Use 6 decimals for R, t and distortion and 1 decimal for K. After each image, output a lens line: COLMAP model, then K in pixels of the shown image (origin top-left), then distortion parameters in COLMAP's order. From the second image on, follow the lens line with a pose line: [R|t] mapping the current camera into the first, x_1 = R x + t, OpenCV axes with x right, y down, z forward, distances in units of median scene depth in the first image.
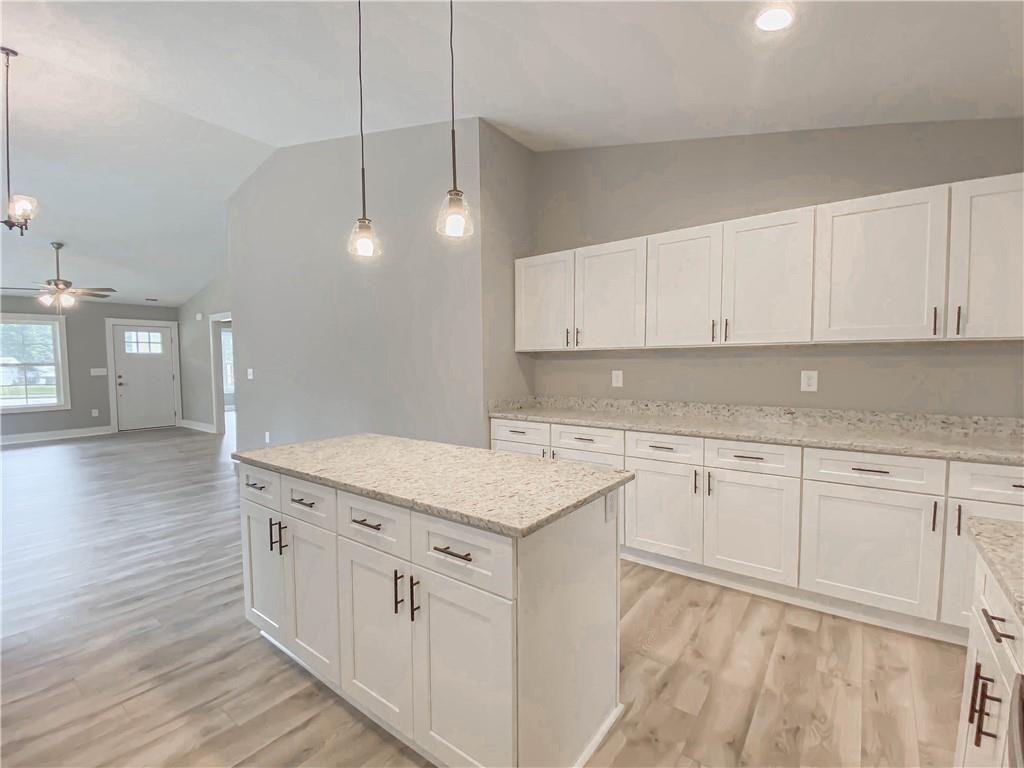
lens RADIAL K [[465.7, 0, 508.0], [0, 465.7, 384.3], [0, 0, 1]] dist [0.009332, -0.011077]
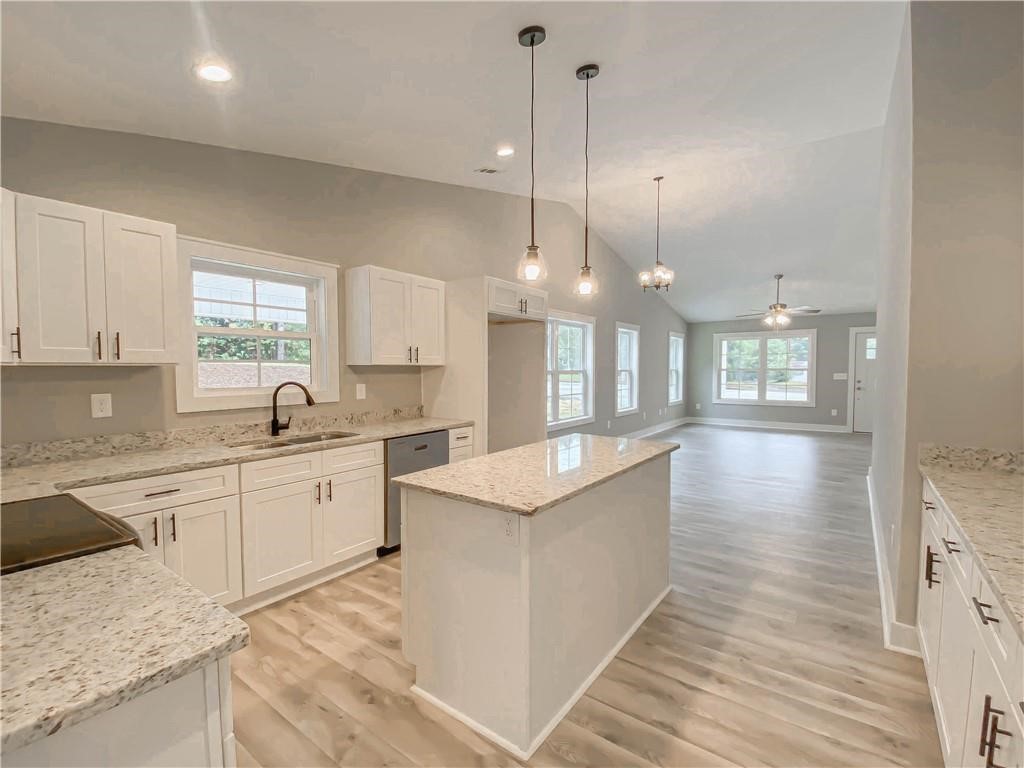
lens RADIAL K [[465.7, 0, 508.7], [0, 465.7, 394.3], [0, 0, 1]] dist [0.009332, -0.011077]
pose [[-0.001926, 0.065061, -0.997879, 0.241358], [-0.048686, 0.996692, 0.065078, -0.017991], [0.998812, 0.048708, 0.001248, 0.201295]]
